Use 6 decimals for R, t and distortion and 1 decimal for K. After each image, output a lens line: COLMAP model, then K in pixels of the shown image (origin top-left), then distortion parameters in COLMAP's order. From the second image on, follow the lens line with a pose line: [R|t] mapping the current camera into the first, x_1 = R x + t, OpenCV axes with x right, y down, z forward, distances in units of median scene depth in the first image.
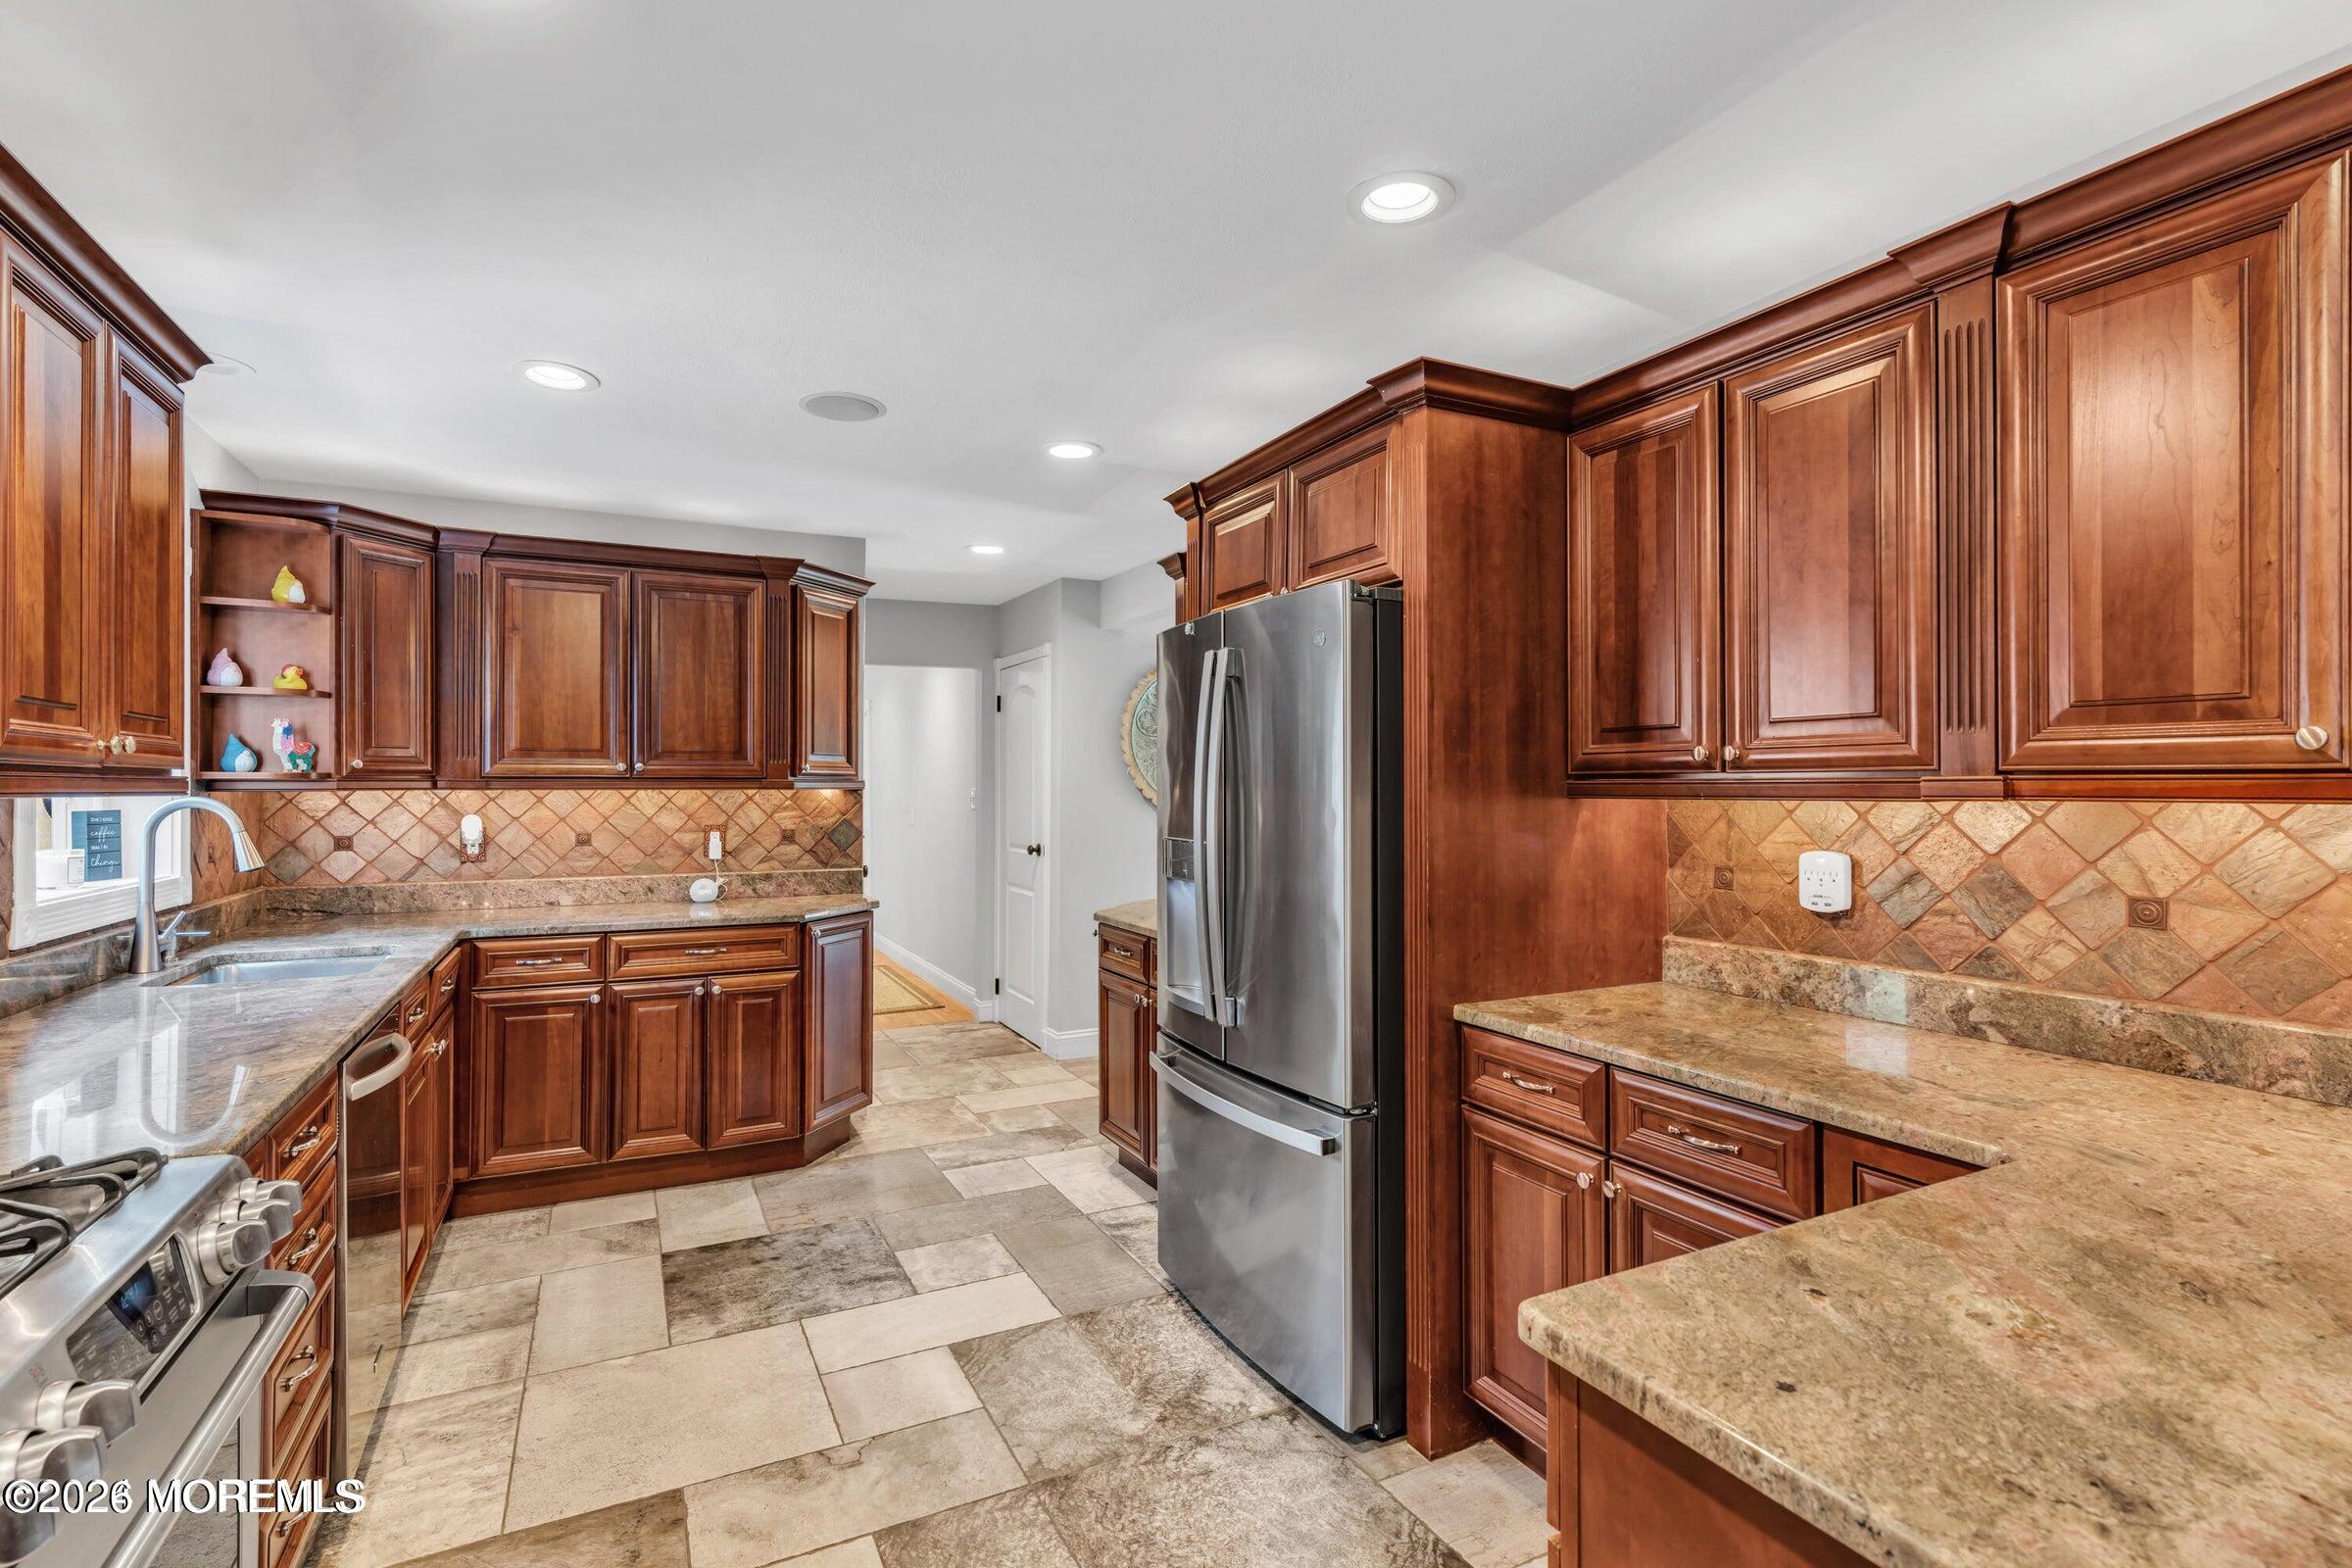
lens RADIAL K [[1120.4, 0, 1184.1], [0, 1120.4, 786.1], [0, 0, 1]] dist [-0.003174, 0.004427]
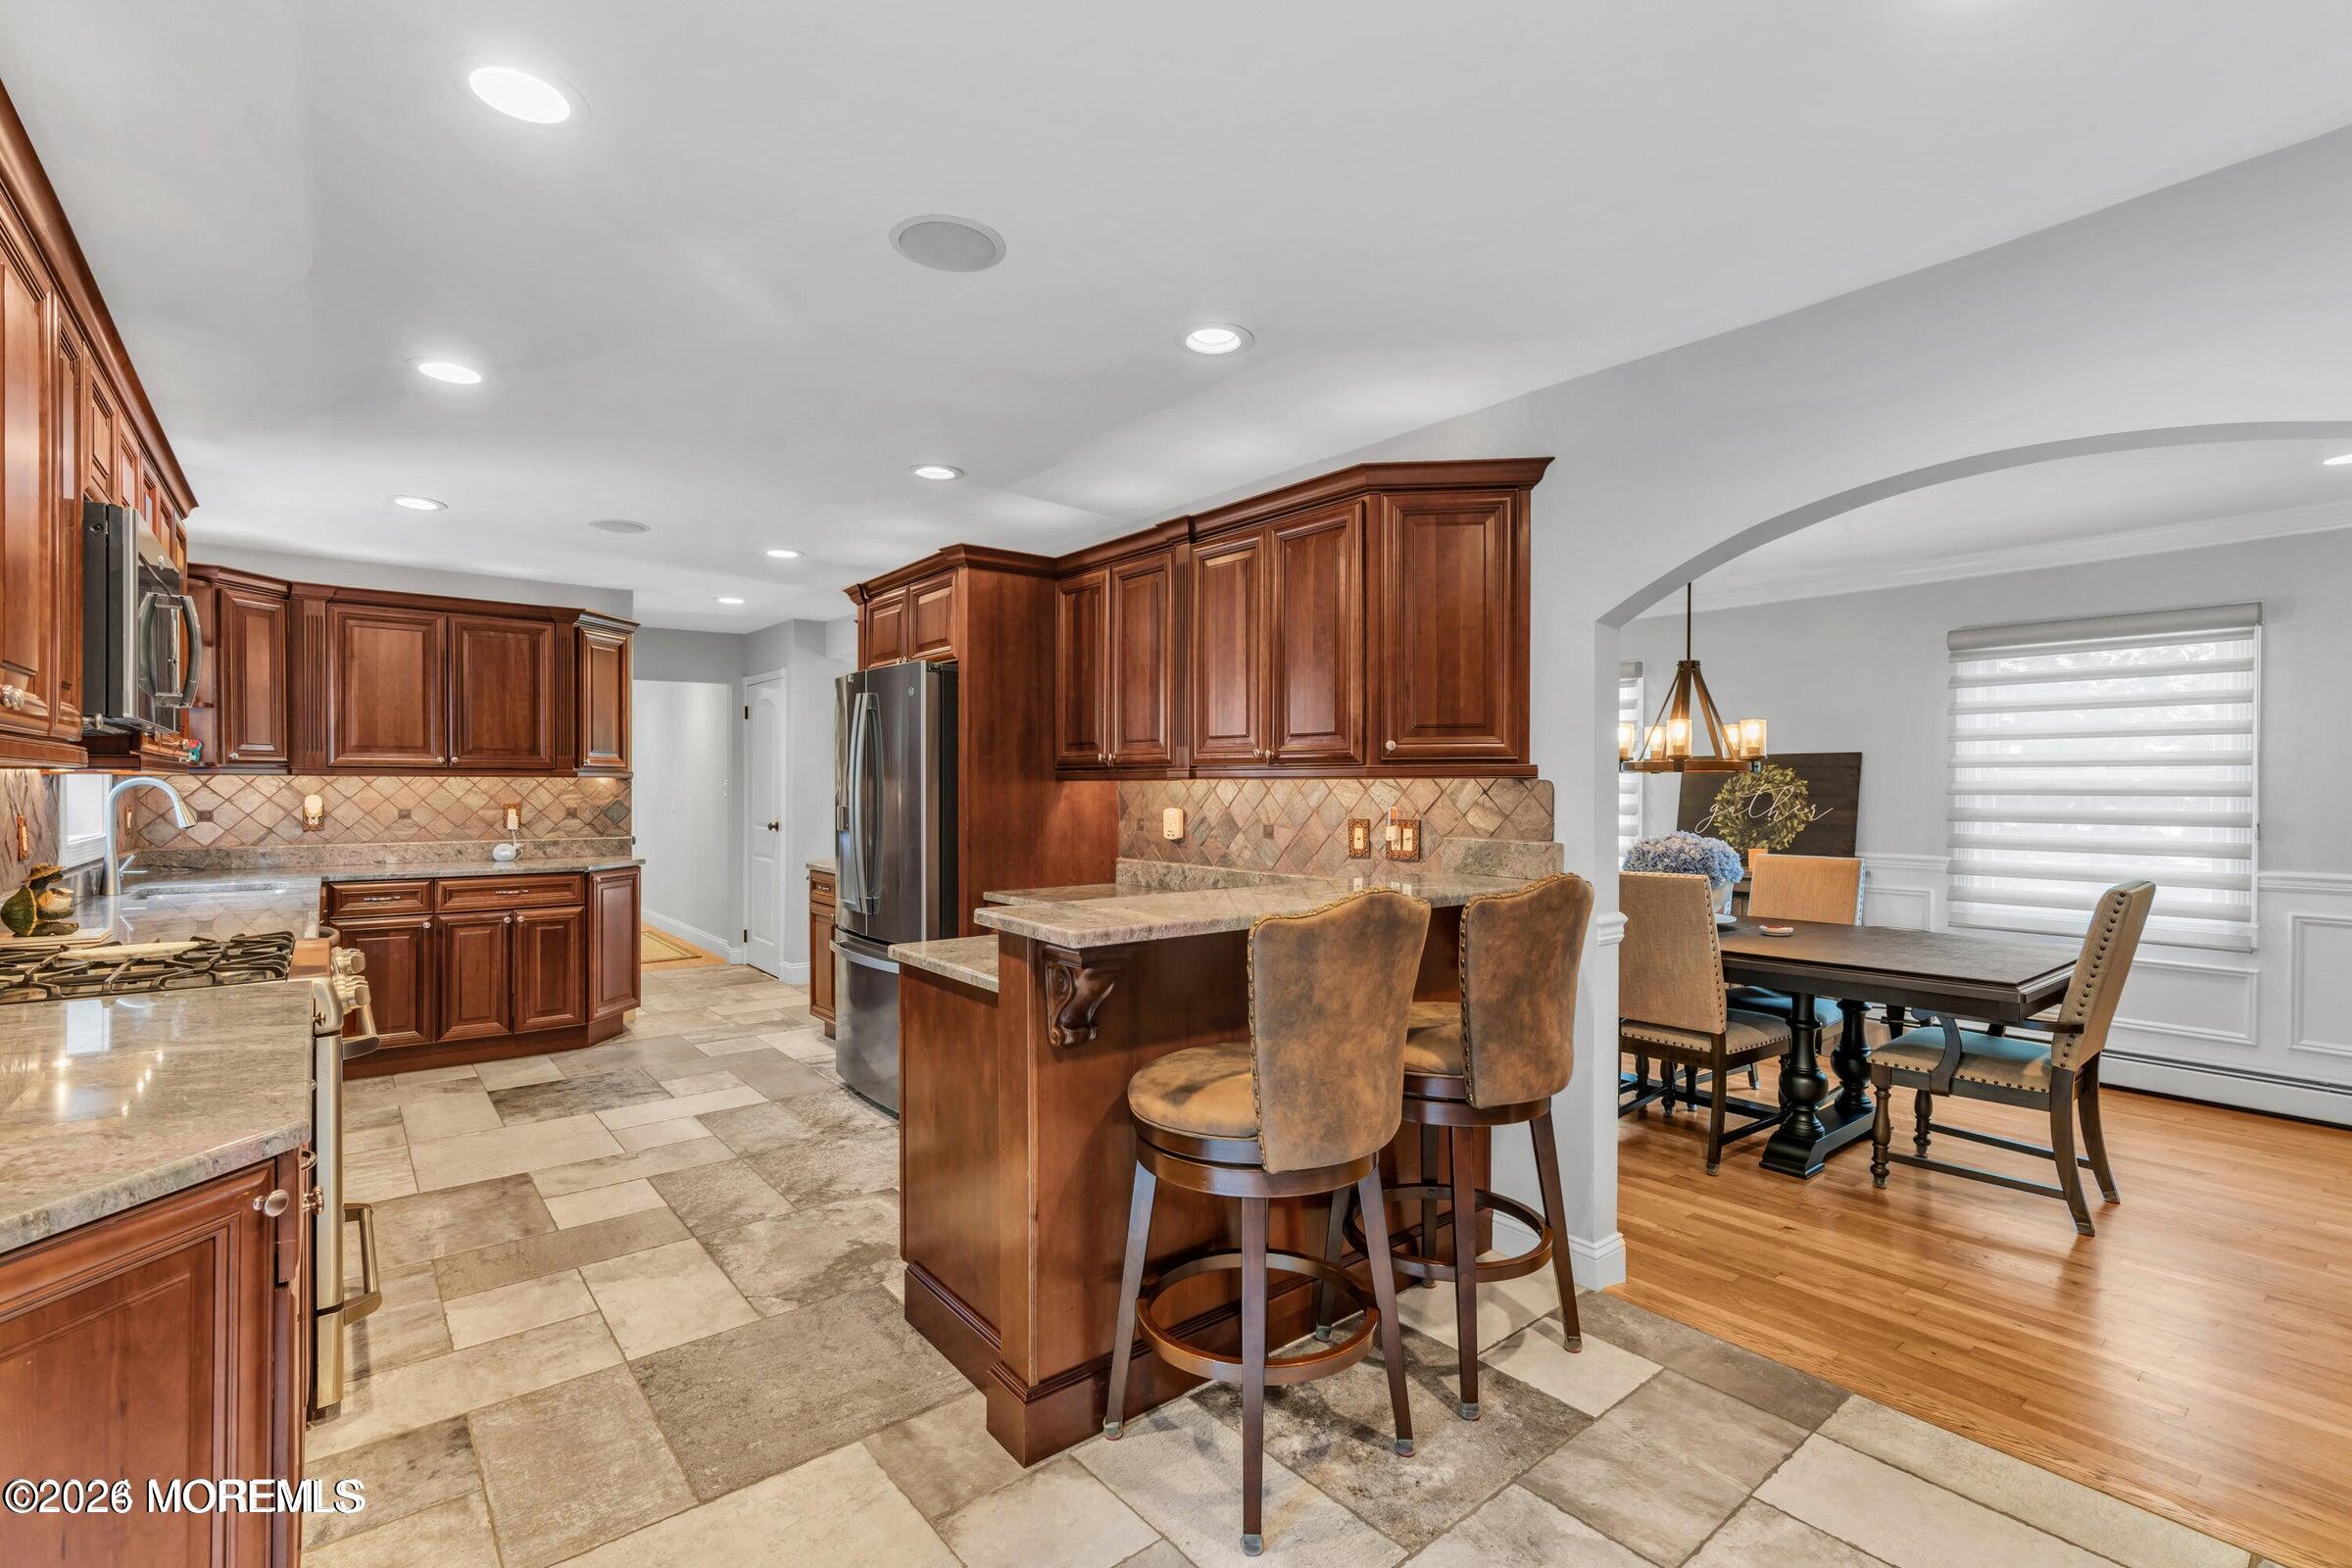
lens RADIAL K [[1063.9, 0, 1189.3], [0, 1063.9, 801.8], [0, 0, 1]] dist [-0.006574, 0.001946]
pose [[0.977809, 0.000443, 0.209497, 0.133585], [-0.003864, 0.999866, 0.015922, 0.011310], [-0.209462, -0.016379, 0.977680, -0.513165]]
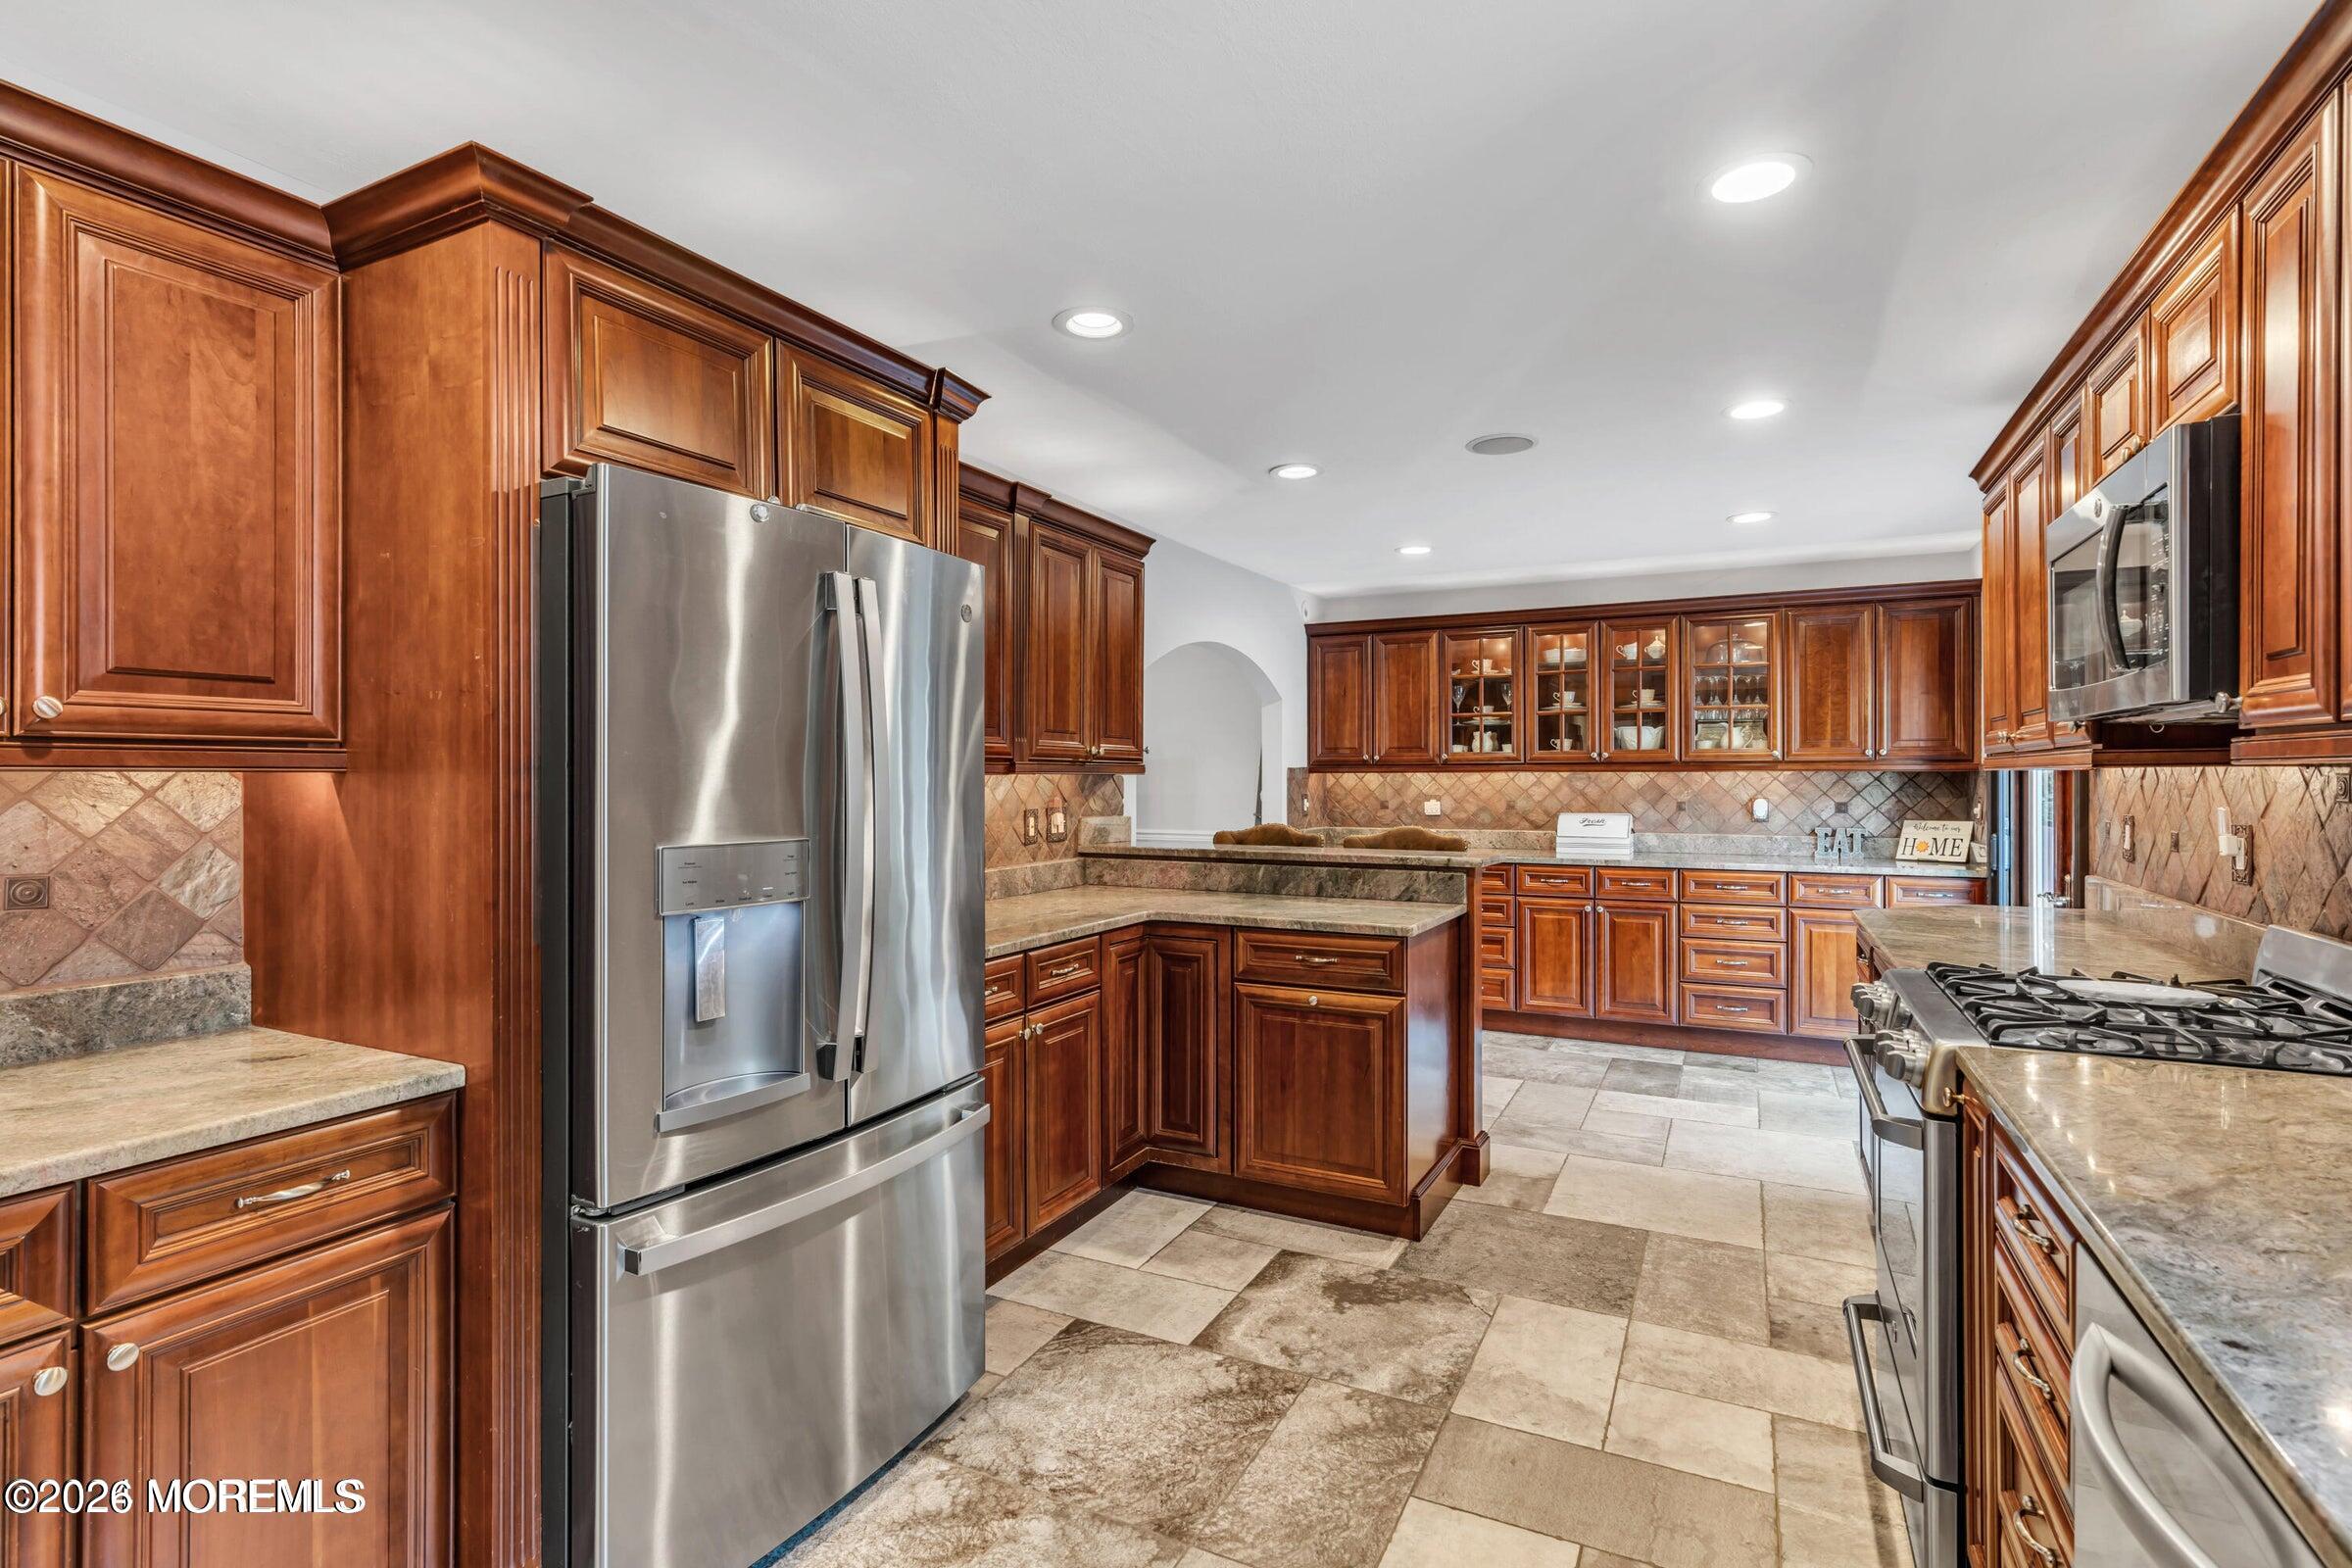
lens RADIAL K [[1120.4, 0, 1180.0], [0, 1120.4, 759.8], [0, 0, 1]] dist [-0.003174, 0.004427]
pose [[-0.584509, -0.003878, 0.811378, -0.535293], [-0.007187, 0.999974, -0.000398, -0.004401], [-0.811356, -0.006064, -0.584522, 0.957010]]
